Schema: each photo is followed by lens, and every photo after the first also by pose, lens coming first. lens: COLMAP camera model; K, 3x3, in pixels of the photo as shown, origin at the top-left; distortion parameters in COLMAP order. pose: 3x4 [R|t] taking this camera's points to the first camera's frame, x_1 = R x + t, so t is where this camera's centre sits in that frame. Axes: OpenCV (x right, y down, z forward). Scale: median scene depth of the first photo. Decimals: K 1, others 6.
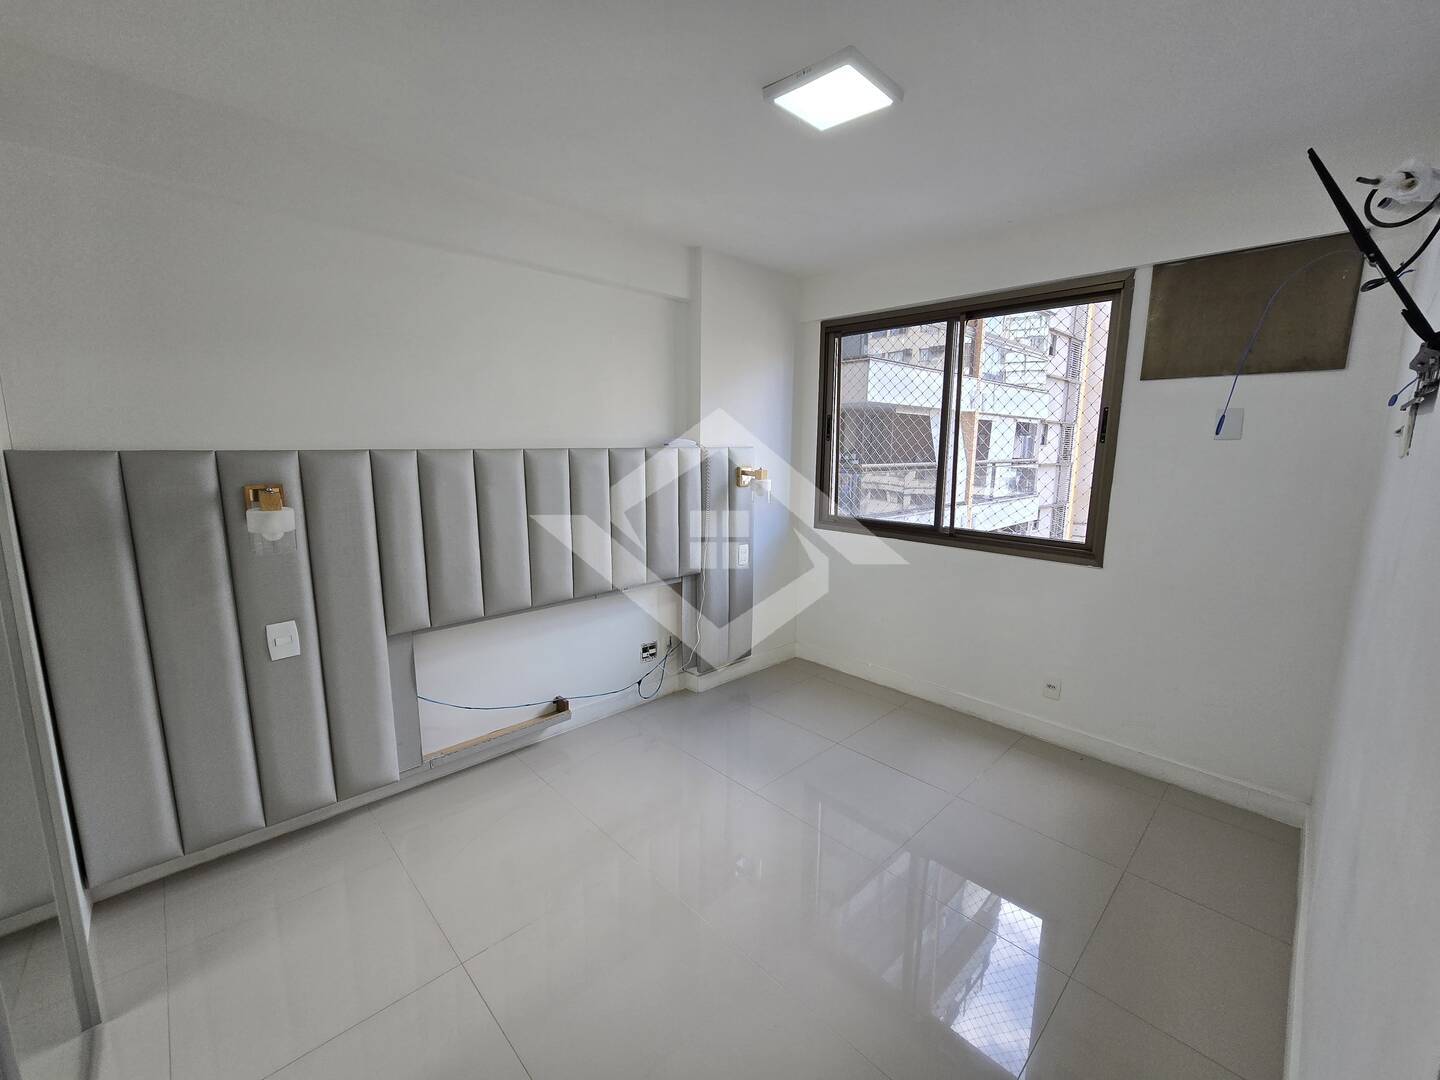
lens RADIAL K [[585.1, 0, 720.0], [0, 585.1, 540.0], [0, 0, 1]] dist [0.001146, 0.000197]
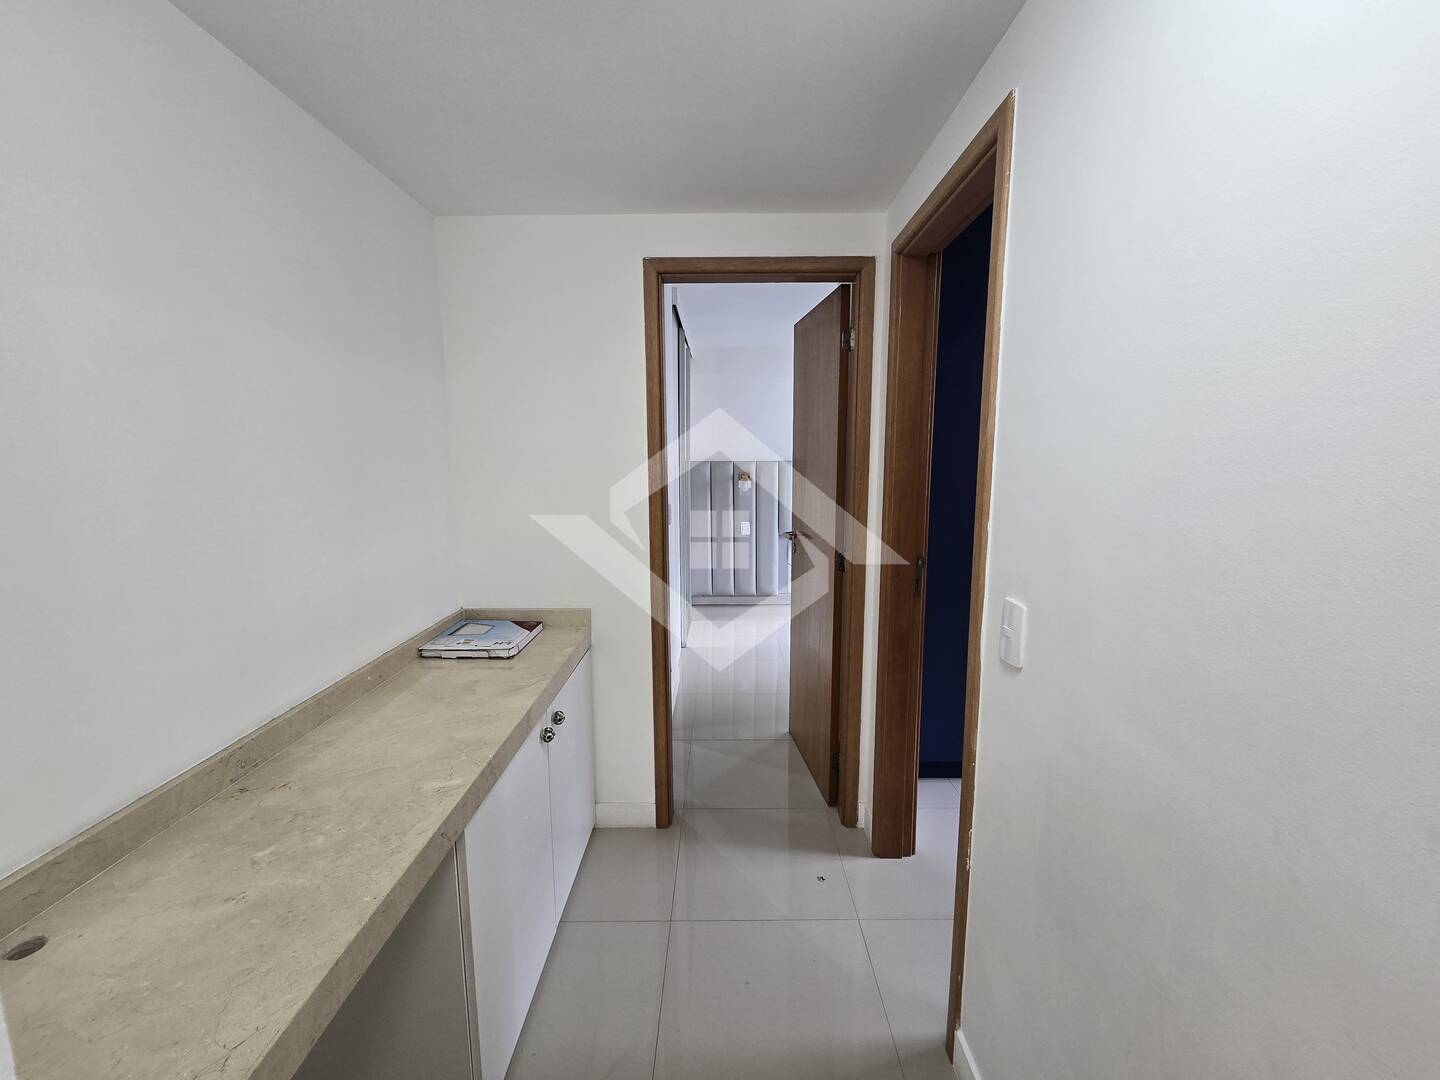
lens RADIAL K [[585.1, 0, 720.0], [0, 585.1, 540.0], [0, 0, 1]] dist [0.001146, 0.000197]
pose [[0.999976, 0.005695, 0.003892, -0.901573], [-0.005686, 0.999981, -0.002464, 0.252443], [-0.003906, 0.002442, 0.999989, -1.933993]]
